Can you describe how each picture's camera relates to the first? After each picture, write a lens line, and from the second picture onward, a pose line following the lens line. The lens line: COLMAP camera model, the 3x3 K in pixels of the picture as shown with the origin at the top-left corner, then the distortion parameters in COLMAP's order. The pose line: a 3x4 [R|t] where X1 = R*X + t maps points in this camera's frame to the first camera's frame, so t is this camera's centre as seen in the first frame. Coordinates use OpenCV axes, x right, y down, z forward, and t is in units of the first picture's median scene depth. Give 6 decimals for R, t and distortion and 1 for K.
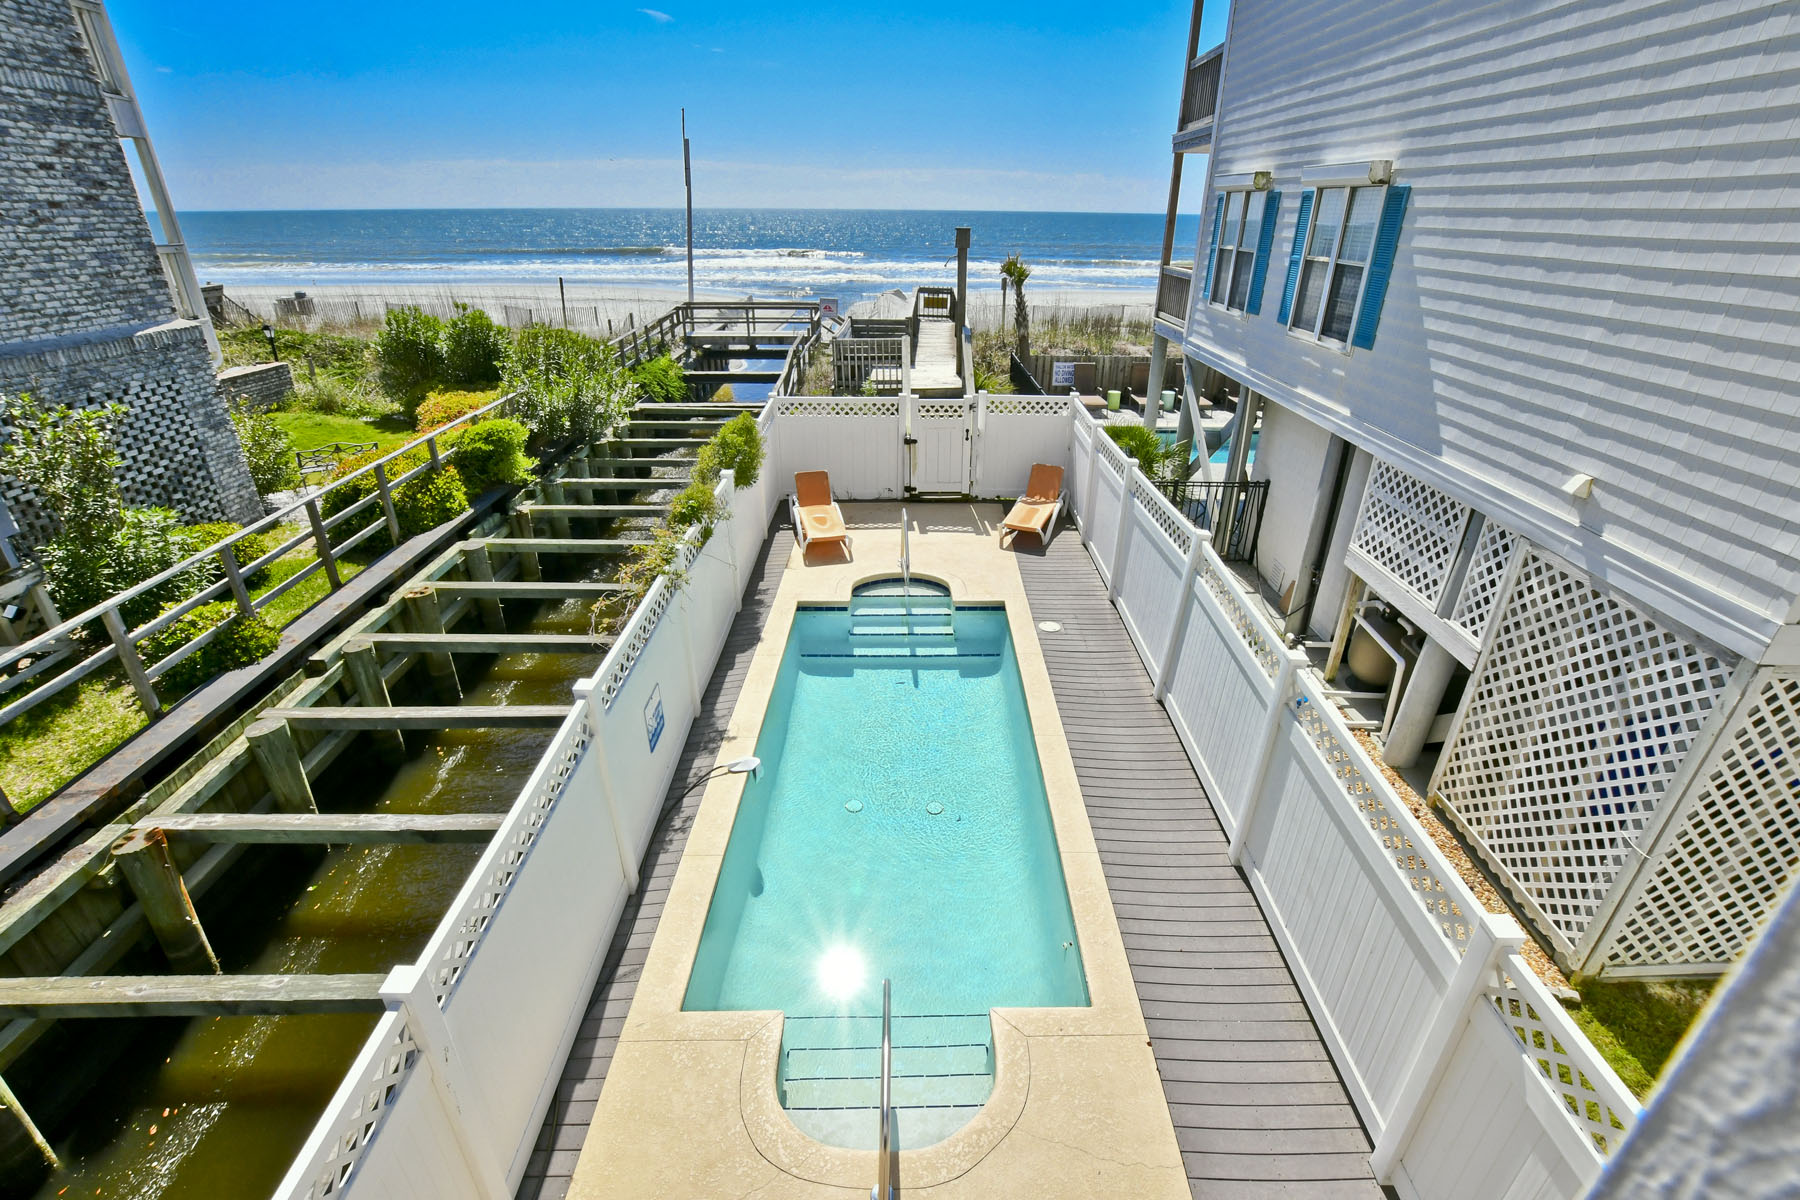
lens RADIAL K [[820.0, 0, 905.7], [0, 820.0, 610.0], [0, 0, 1]] dist [-0.032716, 0.005932]
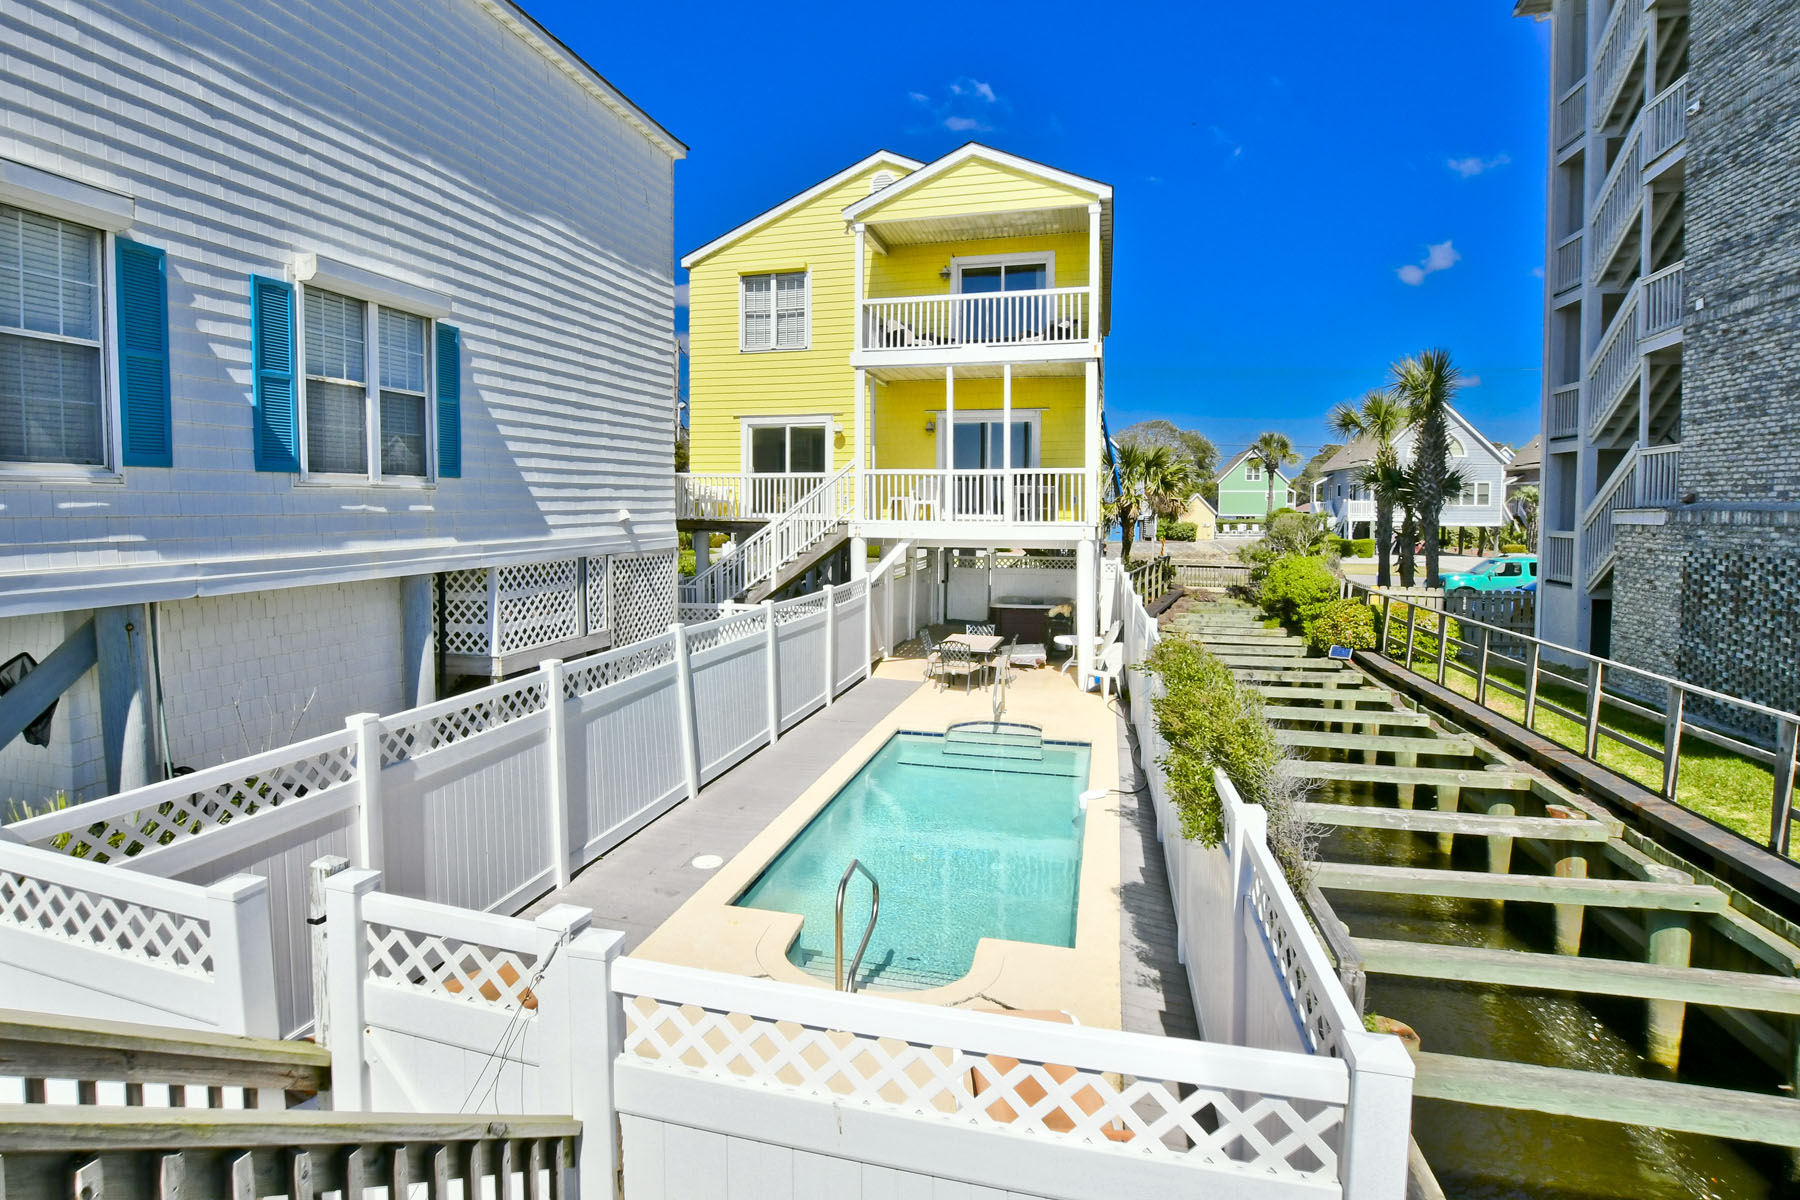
lens RADIAL K [[879.1, 0, 867.6], [0, 879.1, 543.0], [0, 0, 1]] dist [-0.029321, 0.005825]
pose [[-0.967207, -0.022392, 0.253002, -0.194067], [0.103789, 0.874301, 0.474157, -0.751295], [-0.231817, 0.484867, -0.843306, 1.940572]]
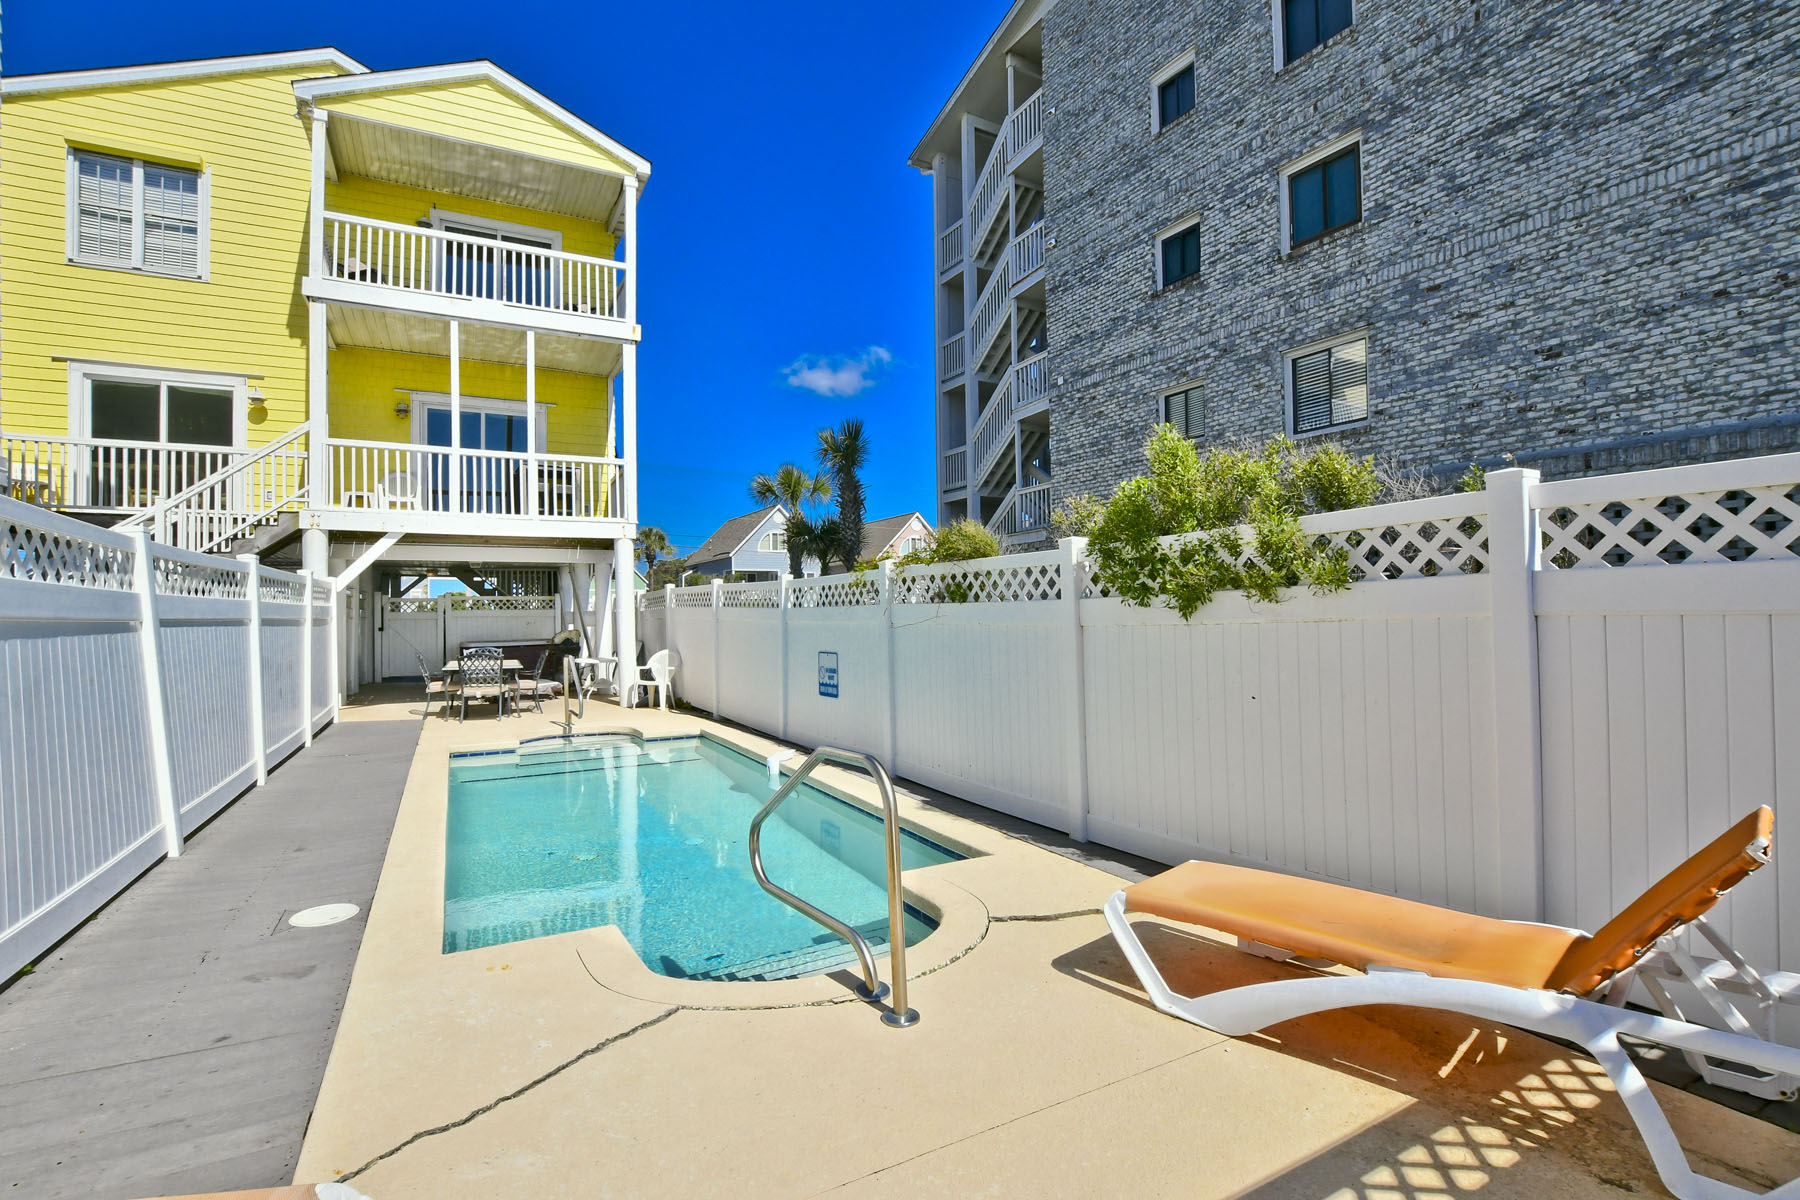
lens RADIAL K [[820.0, 0, 884.3], [0, 820.0, 603.3], [0, 0, 1]] dist [-0.032716, 0.005932]
pose [[-0.880686, -0.003176, -0.473689, 0.163717], [-0.209557, 0.899418, 0.383579, -0.389065], [0.424826, 0.437078, -0.792771, 1.747966]]
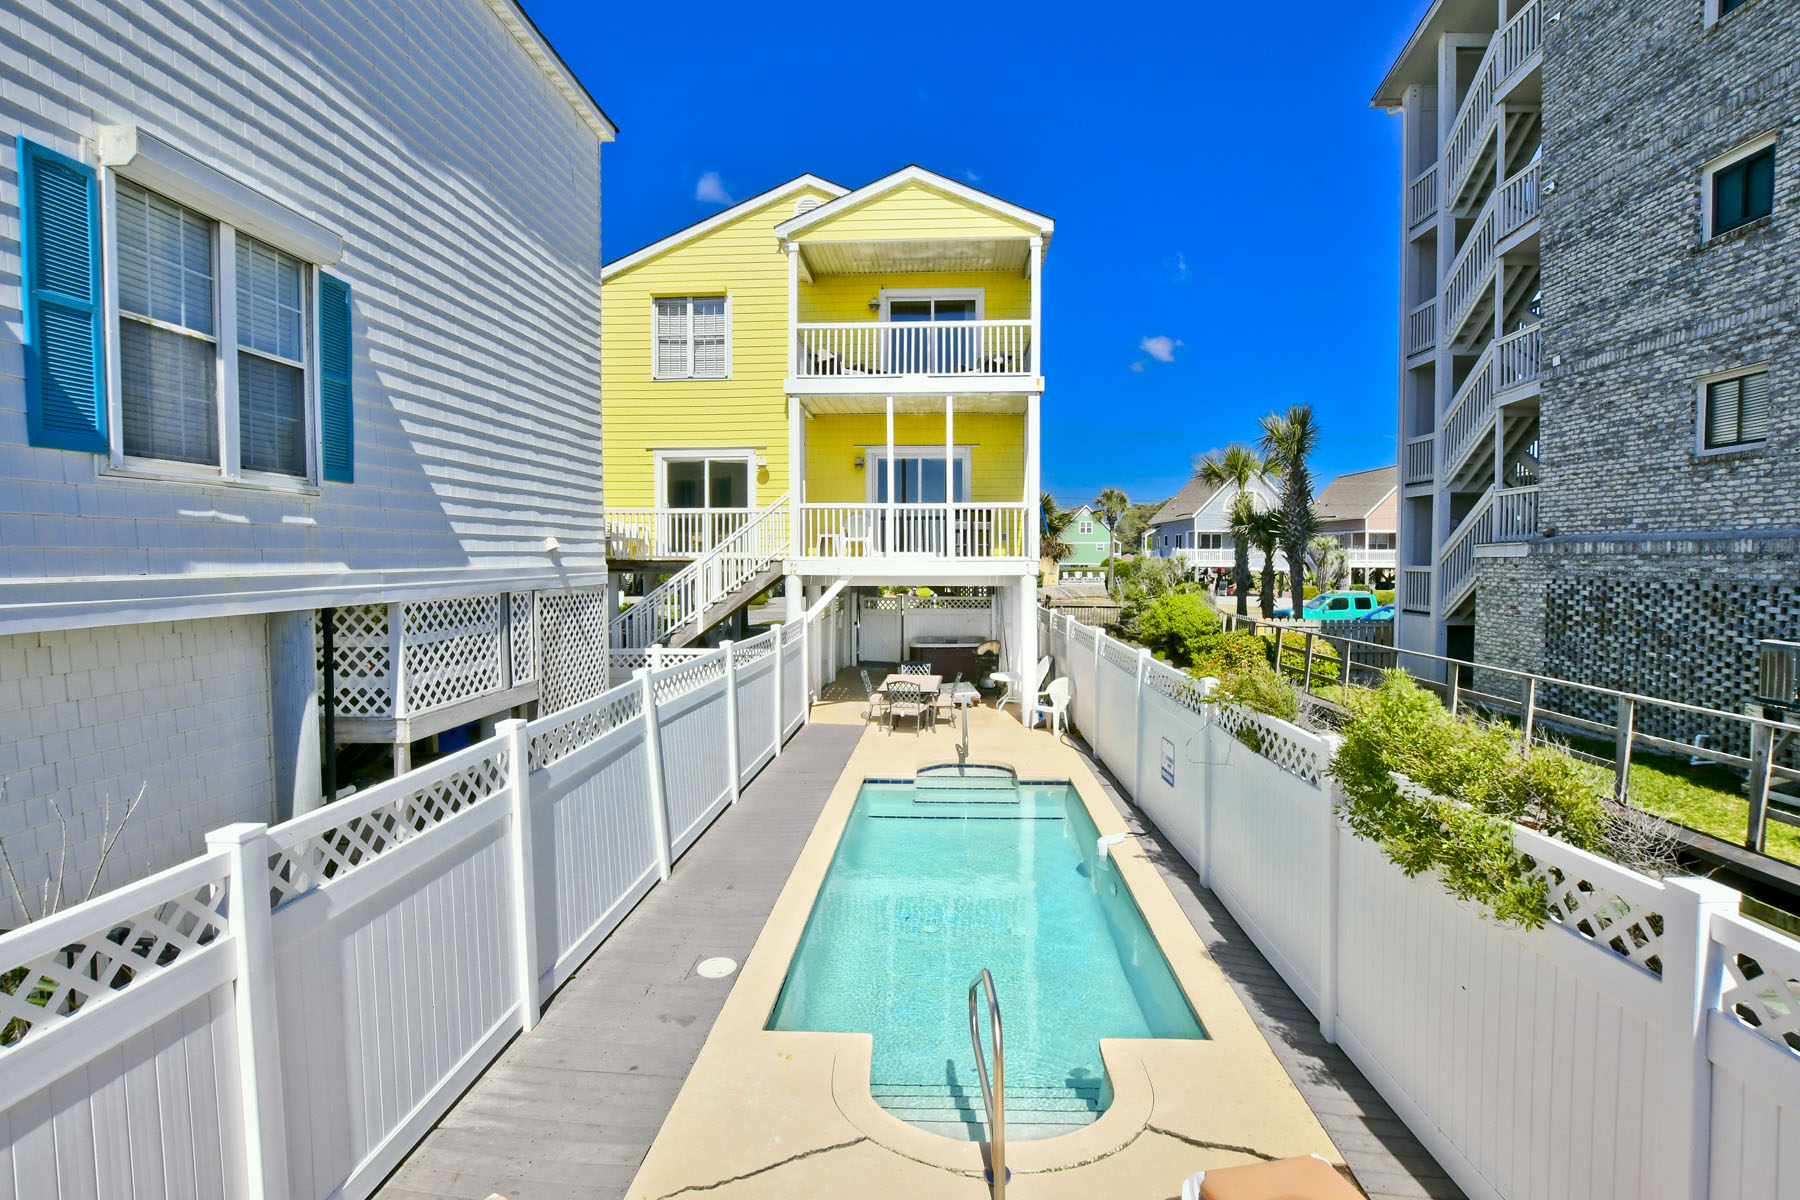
lens RADIAL K [[820.0, 0, 903.7], [0, 820.0, 590.6], [0, 0, 1]] dist [-0.032716, 0.005932]
pose [[-0.998754, -0.010397, 0.048815, 0.027454], [0.014544, 0.874985, 0.483932, -0.625974], [-0.047744, 0.484039, -0.873743, 1.783417]]
